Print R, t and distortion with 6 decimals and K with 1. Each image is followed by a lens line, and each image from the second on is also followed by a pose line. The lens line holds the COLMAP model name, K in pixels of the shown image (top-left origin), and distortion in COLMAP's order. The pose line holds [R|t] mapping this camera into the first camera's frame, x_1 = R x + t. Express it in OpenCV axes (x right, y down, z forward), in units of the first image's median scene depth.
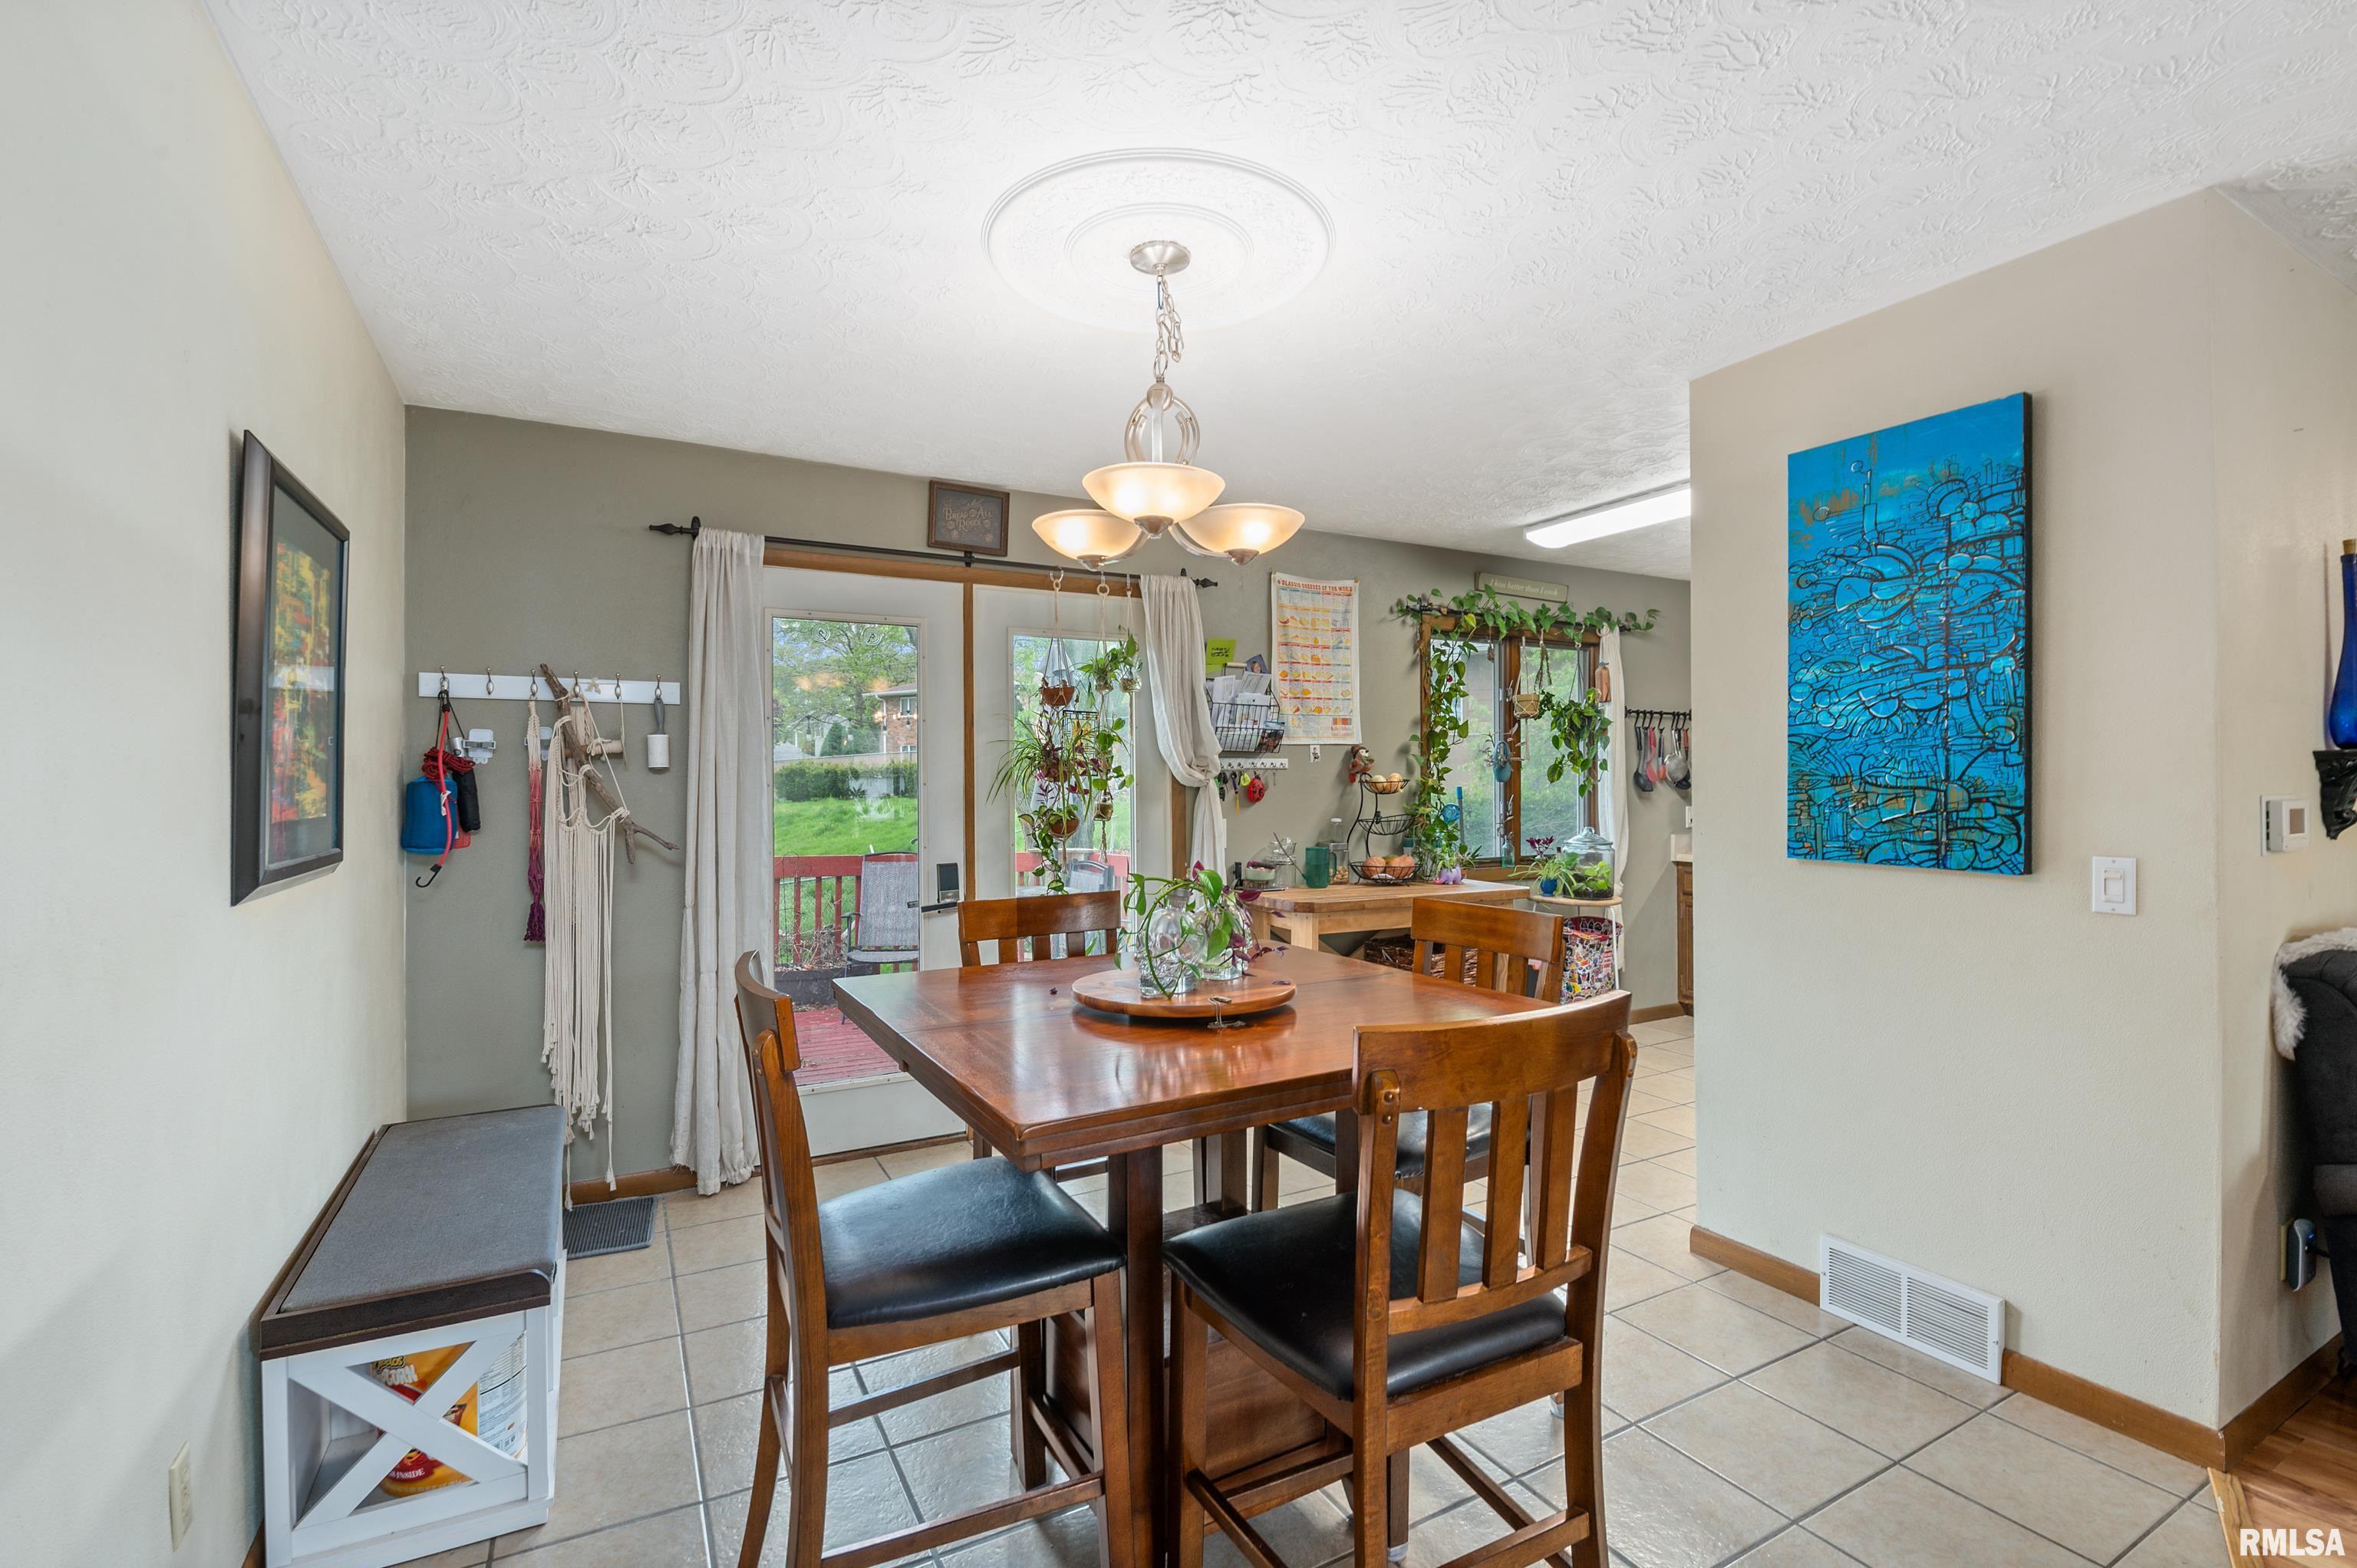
lens RADIAL K [[1026.1, 0, 1170.3], [0, 1026.1, 779.4], [0, 0, 1]] dist [-0.010565, -0.005230]
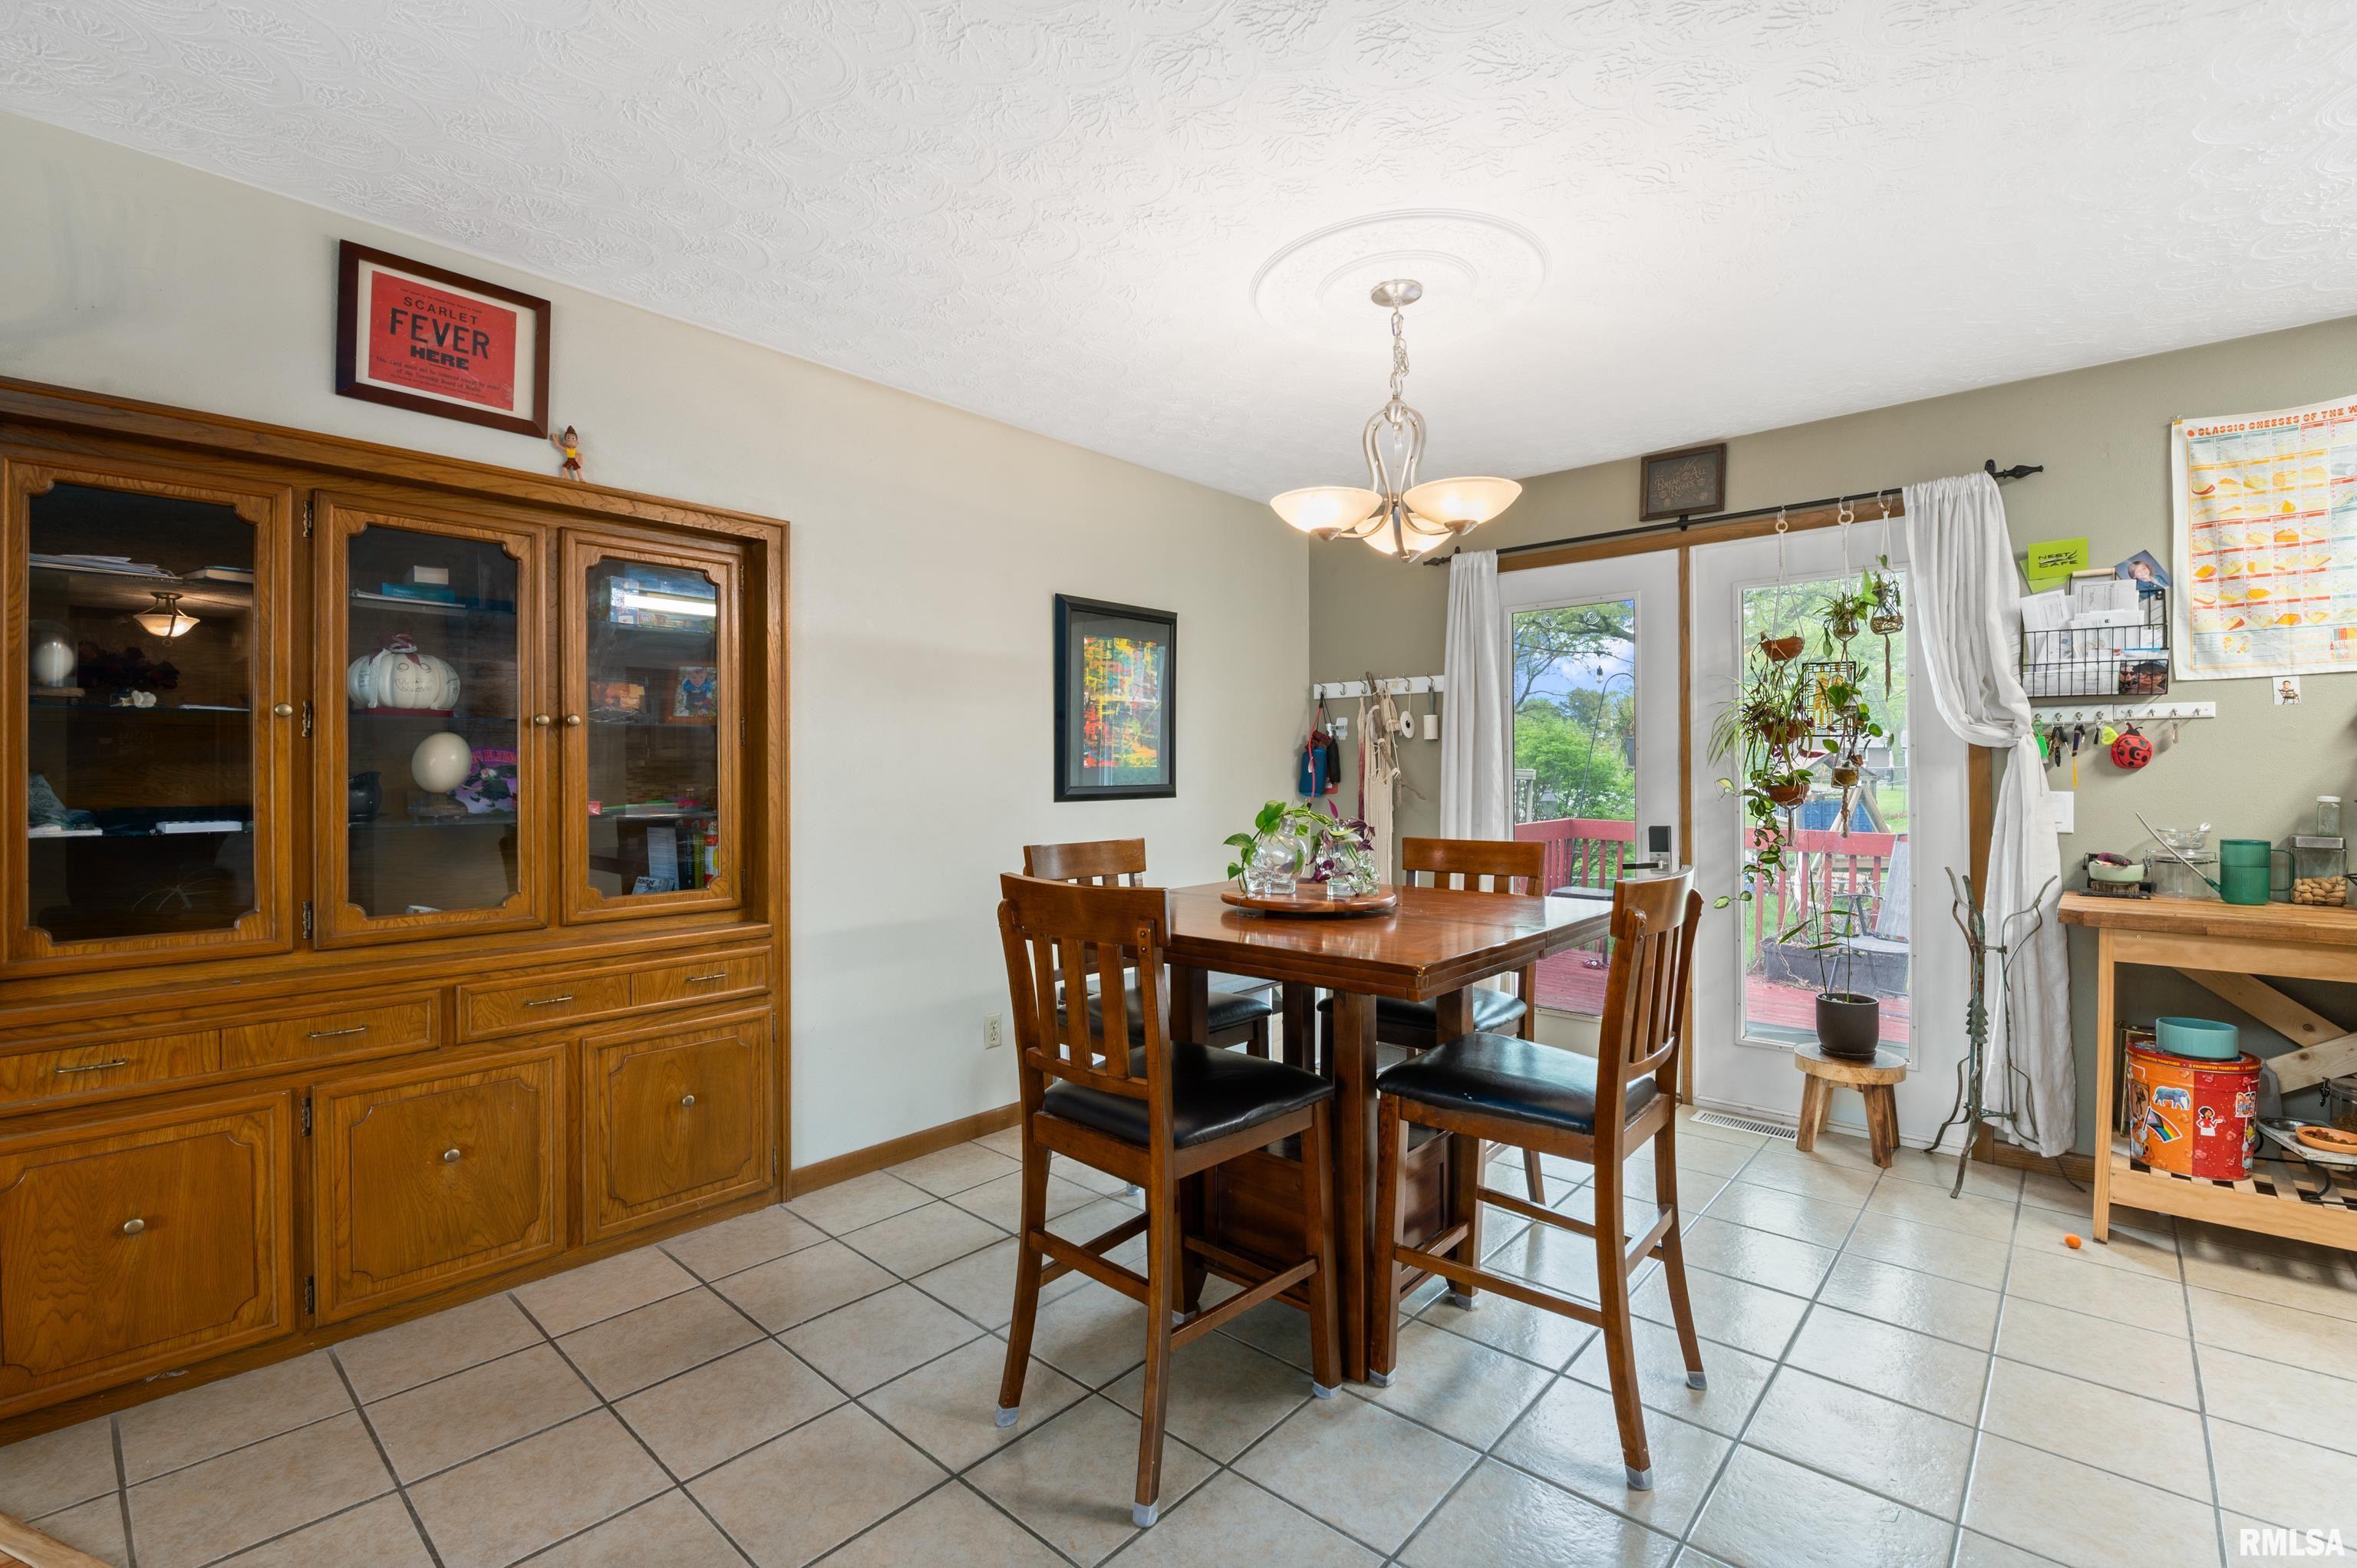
lens RADIAL K [[1026.1, 0, 1186.3], [0, 1026.1, 776.3], [0, 0, 1]] dist [-0.010565, -0.005230]
pose [[0.340509, 0.004606, -0.940230, 0.563012], [0.004137, 0.999971, 0.006397, 0.022822], [0.940232, -0.006068, 0.340480, 0.200293]]
